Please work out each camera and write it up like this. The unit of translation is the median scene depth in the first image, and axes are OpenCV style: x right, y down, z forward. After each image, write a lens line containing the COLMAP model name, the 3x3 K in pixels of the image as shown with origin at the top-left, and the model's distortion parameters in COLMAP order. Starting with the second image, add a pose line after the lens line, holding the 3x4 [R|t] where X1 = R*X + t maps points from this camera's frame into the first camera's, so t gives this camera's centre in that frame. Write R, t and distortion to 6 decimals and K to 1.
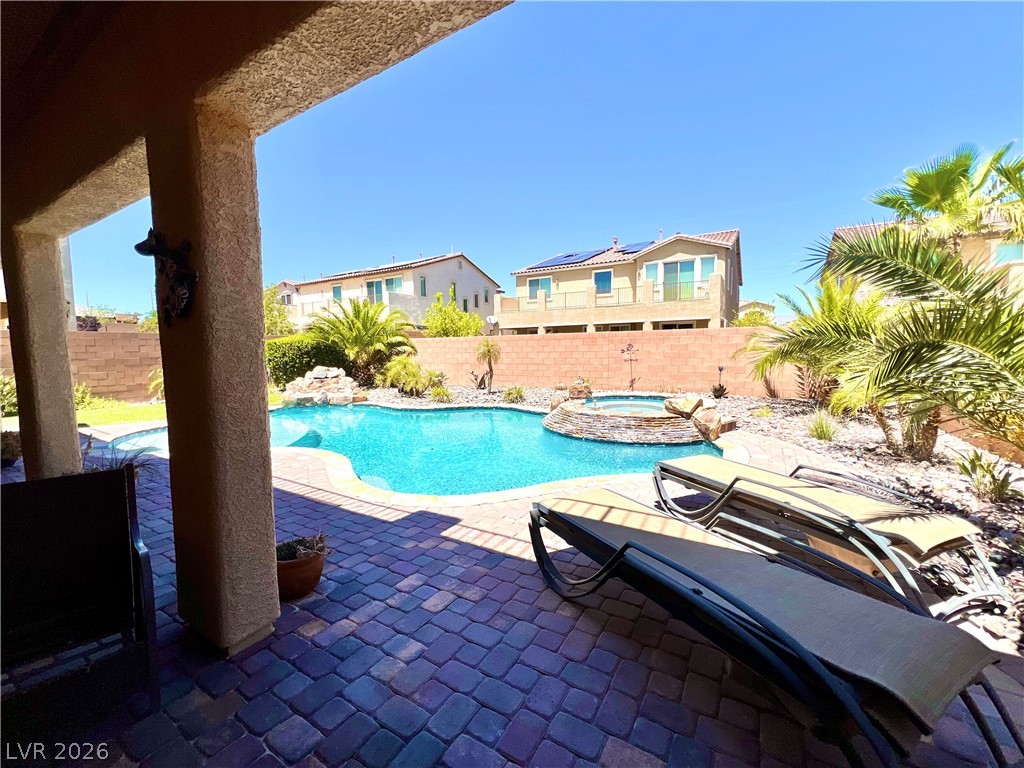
lens RADIAL K [[424.1, 0, 517.4], [0, 424.1, 380.9], [0, 0, 1]] dist [-0.002932, 0.001386]
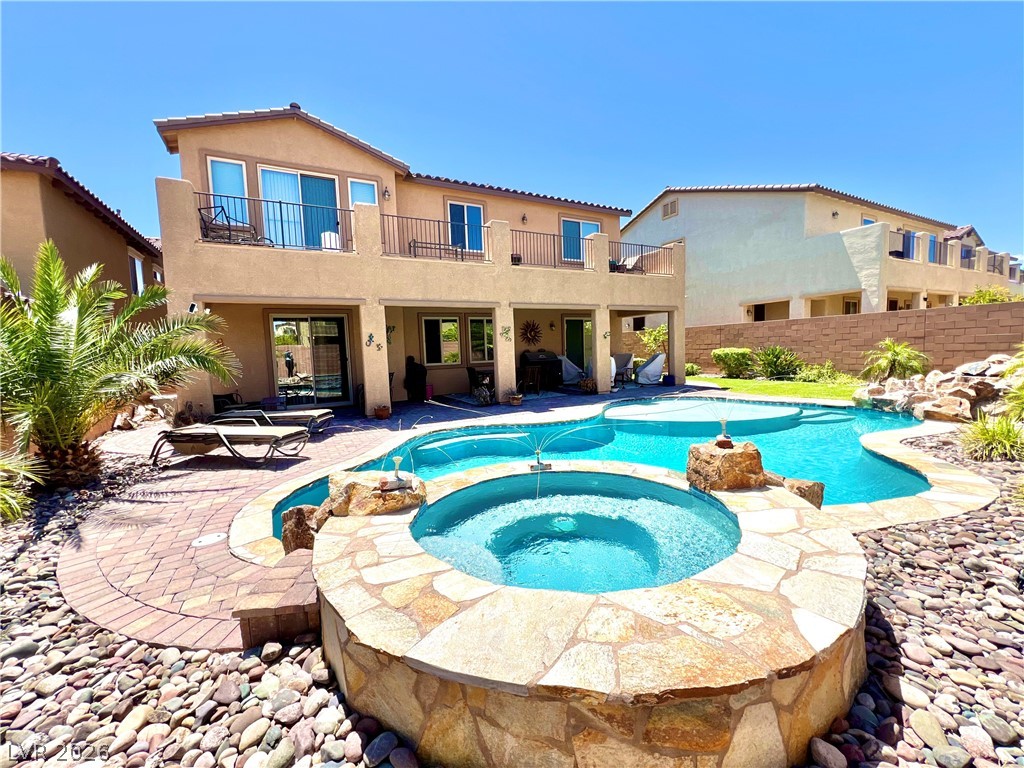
lens RADIAL K [[409.2, 0, 498.2], [0, 409.2, 372.9], [0, 0, 1]] dist [-0.002598, 0.000716]
pose [[-0.543267, 0.082602, -0.835487, 0.382702], [-0.016658, 0.993892, 0.109094, -0.062377], [0.839395, 0.073185, -0.538573, 0.774697]]
